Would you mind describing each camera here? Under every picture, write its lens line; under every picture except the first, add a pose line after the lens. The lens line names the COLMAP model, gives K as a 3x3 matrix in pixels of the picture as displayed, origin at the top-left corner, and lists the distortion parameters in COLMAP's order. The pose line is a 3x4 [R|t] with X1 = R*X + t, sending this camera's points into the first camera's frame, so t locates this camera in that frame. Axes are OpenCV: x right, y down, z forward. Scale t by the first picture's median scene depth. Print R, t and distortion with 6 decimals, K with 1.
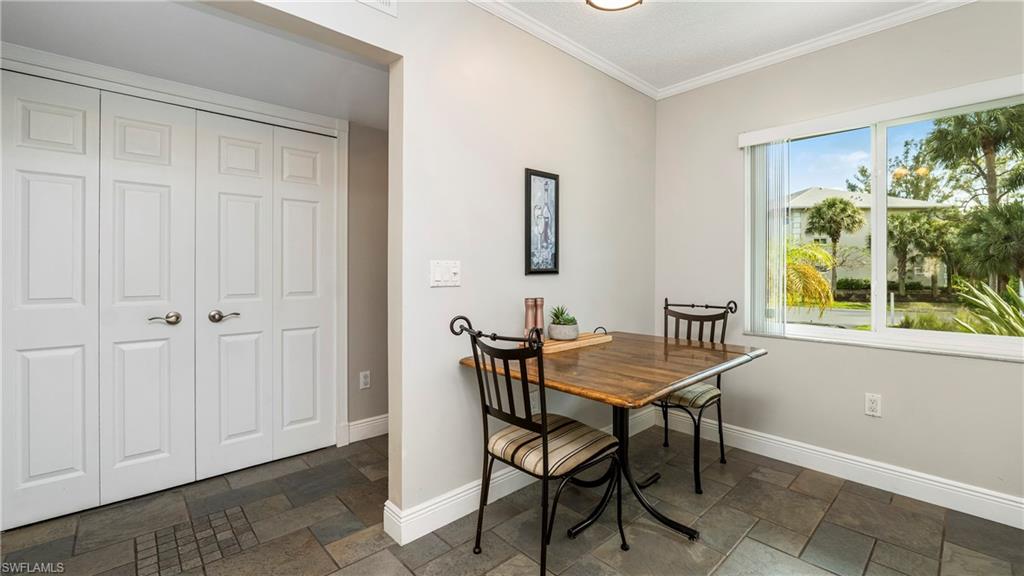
lens RADIAL K [[425.6, 0, 512.2], [0, 425.6, 271.9], [0, 0, 1]] dist [-0.006085, -0.000049]
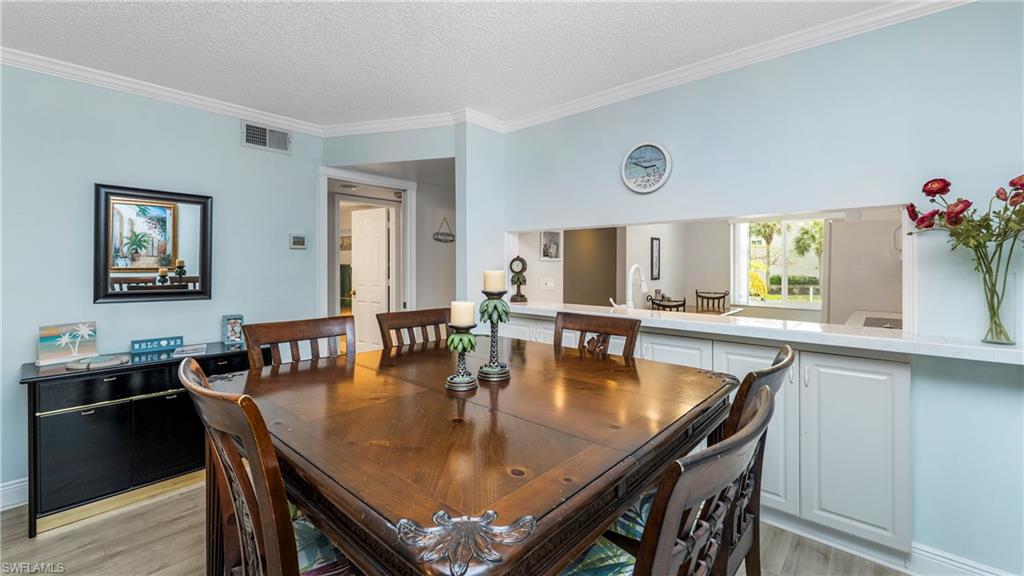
lens RADIAL K [[425.6, 0, 512.2], [0, 425.6, 271.9], [0, 0, 1]] dist [-0.006085, -0.000049]
pose [[0.994223, 0.000097, 0.107331, -0.868151], [-0.001190, 0.999948, 0.010122, -0.054141], [-0.107324, -0.010191, 0.994172, -1.146714]]
